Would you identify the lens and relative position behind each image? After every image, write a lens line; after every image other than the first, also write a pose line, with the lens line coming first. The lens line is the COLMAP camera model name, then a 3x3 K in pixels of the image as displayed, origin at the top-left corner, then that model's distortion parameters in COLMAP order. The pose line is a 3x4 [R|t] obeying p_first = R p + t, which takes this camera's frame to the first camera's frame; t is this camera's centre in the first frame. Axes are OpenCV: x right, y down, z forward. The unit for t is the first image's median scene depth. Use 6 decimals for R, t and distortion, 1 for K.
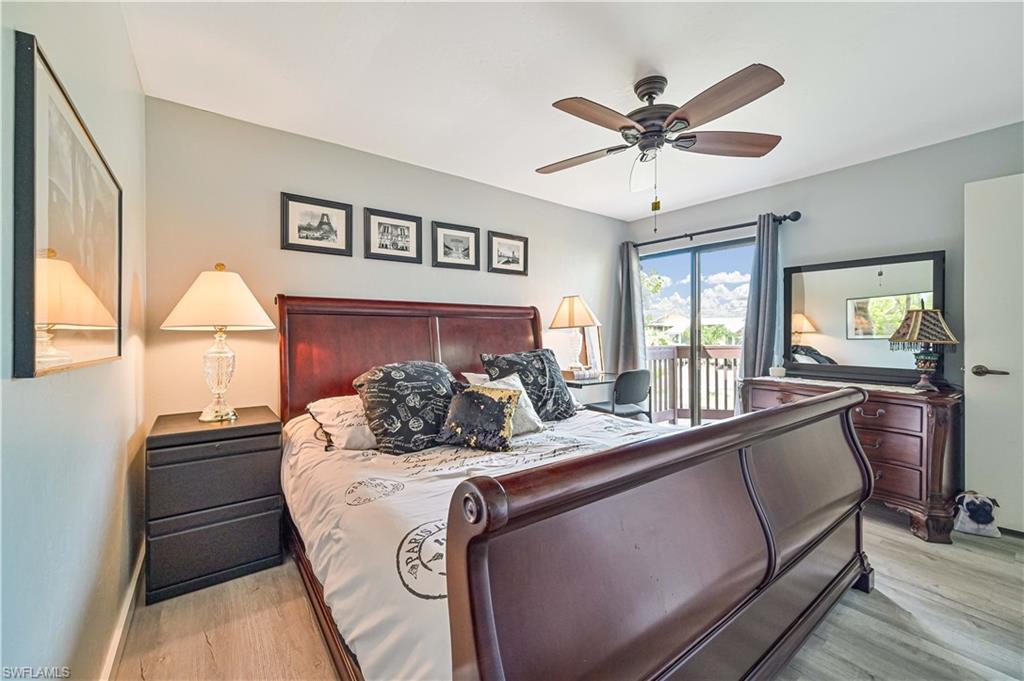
lens RADIAL K [[404.4, 0, 515.0], [0, 404.4, 336.0], [0, 0, 1]] dist [0.000729, -0.000804]
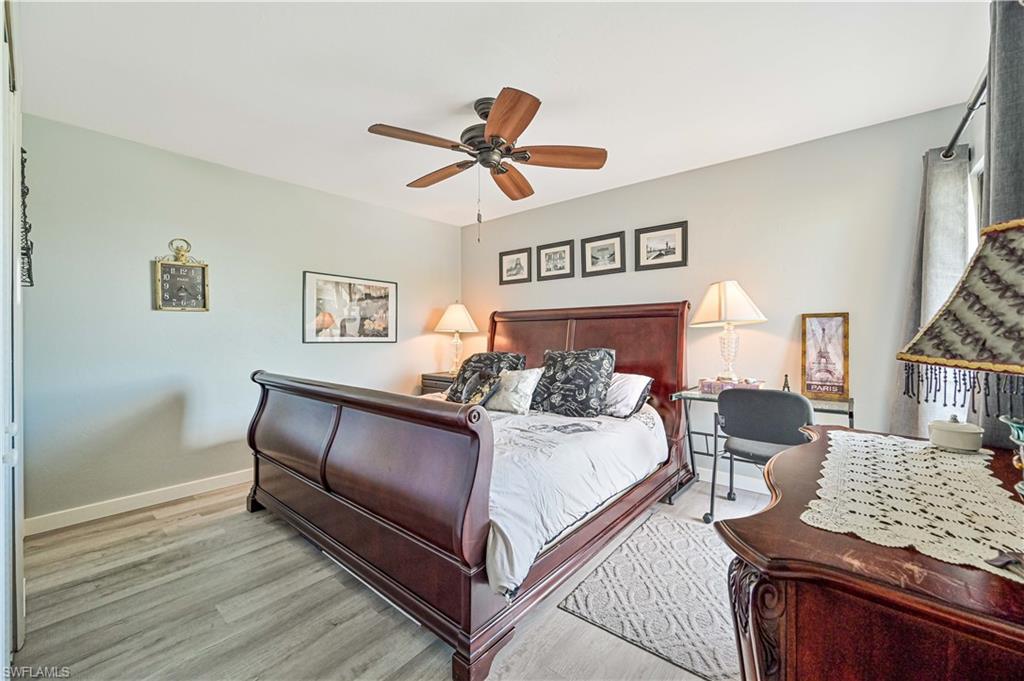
lens RADIAL K [[404.4, 0, 511.6], [0, 404.4, 339.9], [0, 0, 1]] dist [0.000729, -0.000804]
pose [[0.226034, 0.005478, -0.974104, 0.881055], [-0.014356, 0.999894, 0.002292, 0.013069], [0.974014, 0.013466, 0.226089, 0.509317]]
